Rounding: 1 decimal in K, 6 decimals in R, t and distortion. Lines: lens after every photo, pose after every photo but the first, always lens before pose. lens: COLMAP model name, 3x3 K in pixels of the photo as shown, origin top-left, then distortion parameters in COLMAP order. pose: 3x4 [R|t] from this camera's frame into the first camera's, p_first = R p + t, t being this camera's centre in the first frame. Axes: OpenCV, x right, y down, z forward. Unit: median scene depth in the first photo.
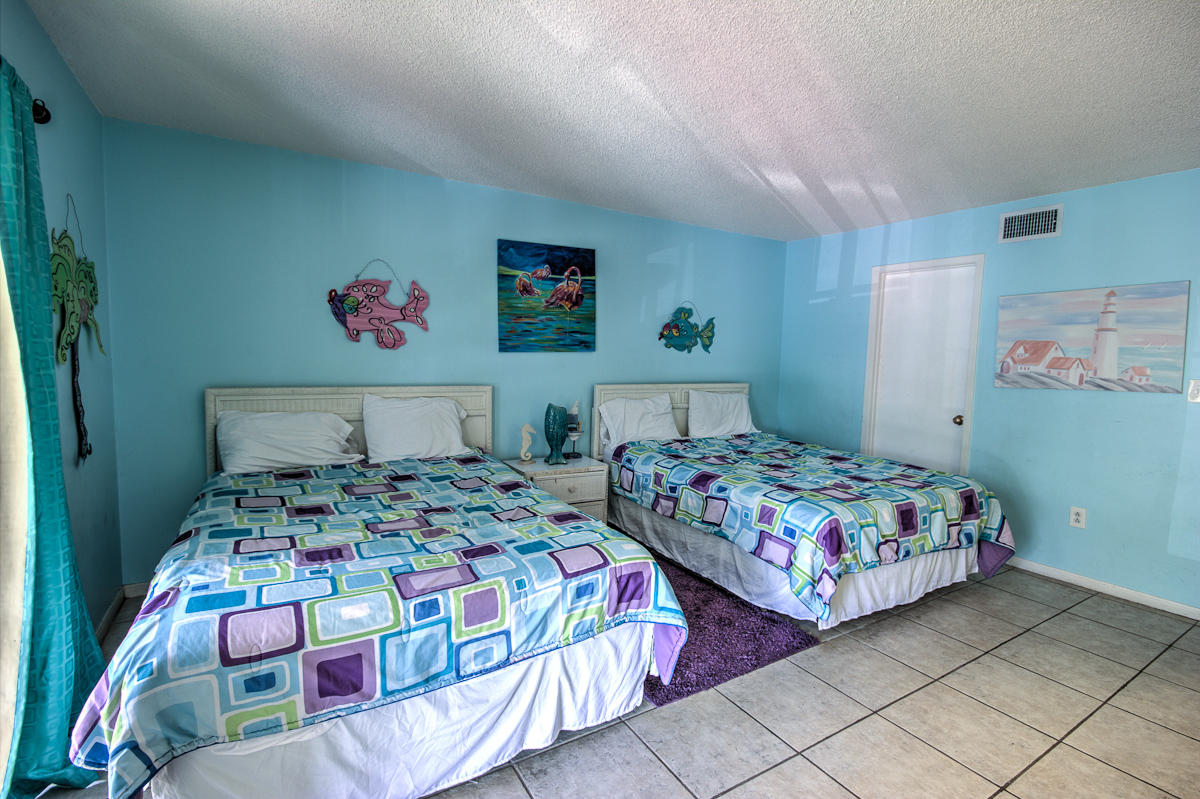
lens RADIAL K [[555.7, 0, 608.8], [0, 555.7, 400.7], [0, 0, 1]] dist [0.001742, -0.003669]
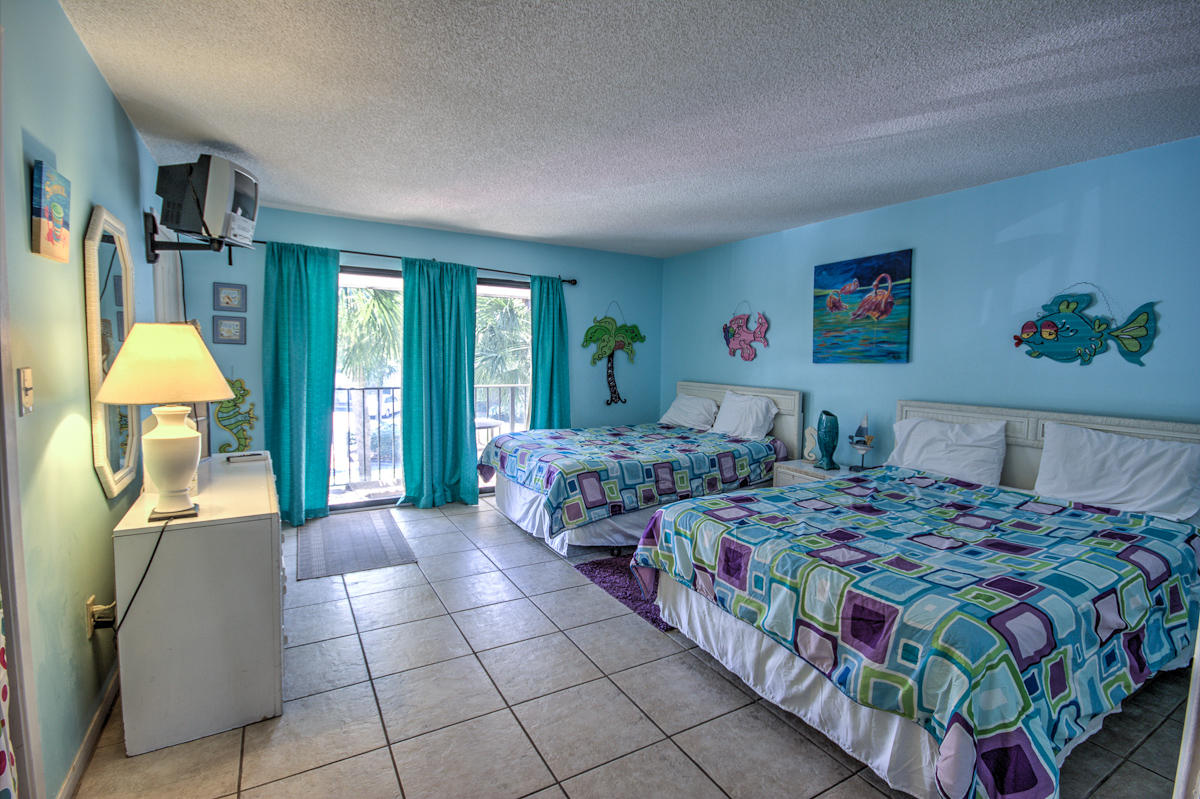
lens RADIAL K [[555.7, 0, 596.4], [0, 555.7, 399.4], [0, 0, 1]] dist [0.001742, -0.003669]
pose [[-0.028371, 0.052602, -0.998212, 0.927218], [-0.110334, 0.992348, 0.055429, -0.026256], [0.993490, 0.111709, -0.022350, 0.563833]]
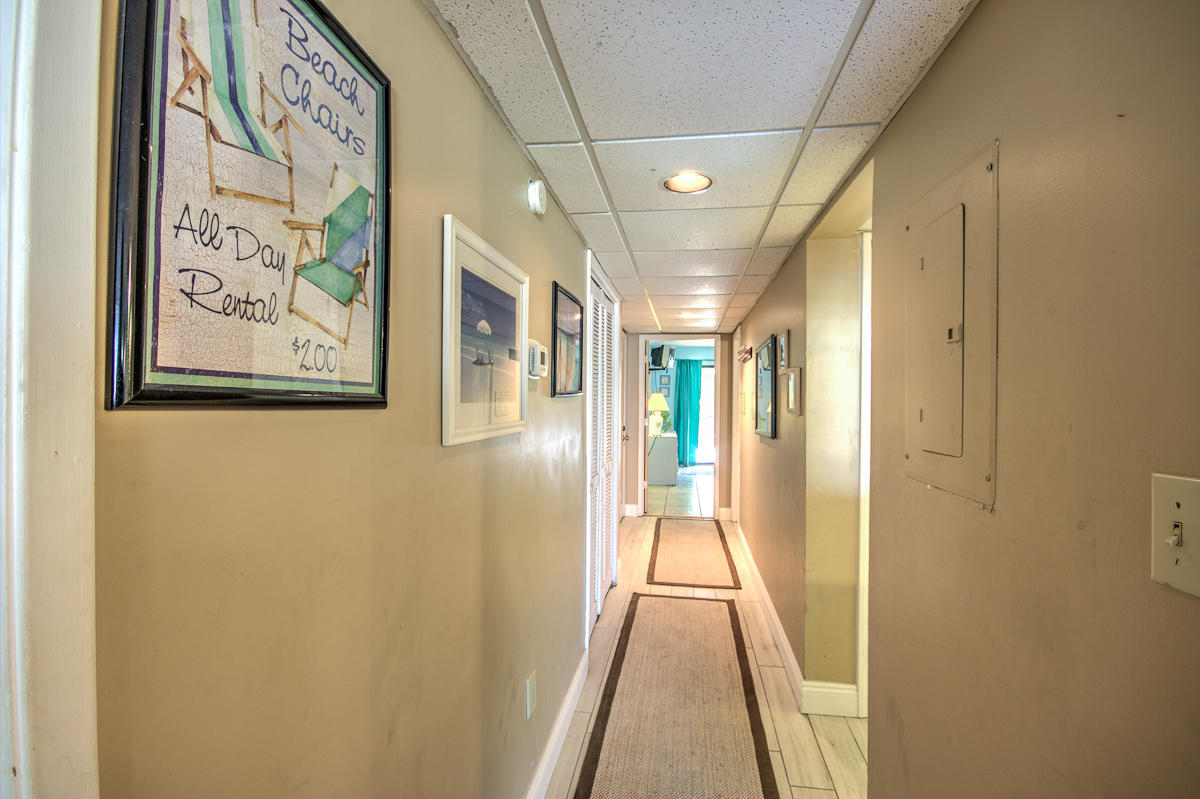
lens RADIAL K [[555.7, 0, 597.7], [0, 555.7, 393.2], [0, 0, 1]] dist [0.001742, -0.003669]
pose [[-0.639237, -0.037386, -0.768101, 0.961812], [-0.091958, 0.995367, 0.028082, -0.027213], [0.763492, 0.088584, -0.639713, 0.584946]]
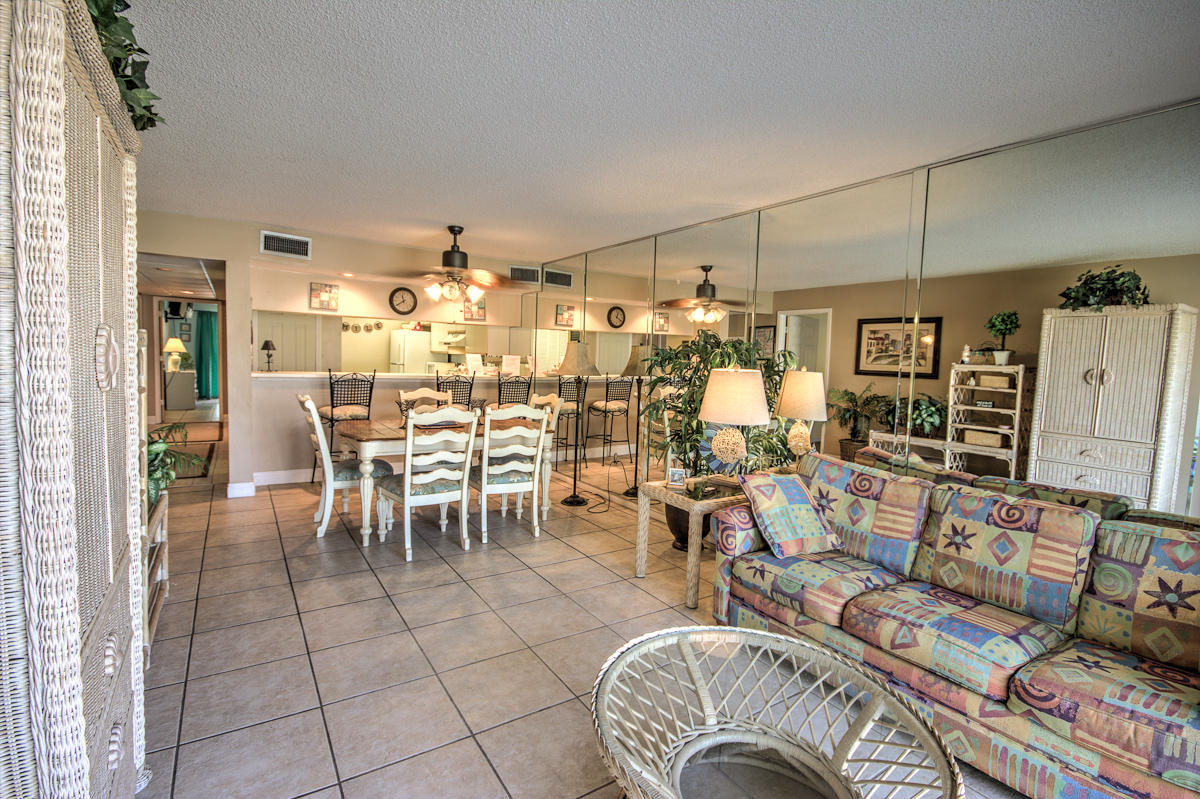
lens RADIAL K [[555.7, 0, 599.0], [0, 555.7, 395.2], [0, 0, 1]] dist [0.001742, -0.003669]
pose [[0.040740, 0.040572, -0.998346, 0.988349], [-0.123314, 0.991741, 0.035271, -0.028150], [0.991531, 0.121674, 0.045407, 0.605128]]
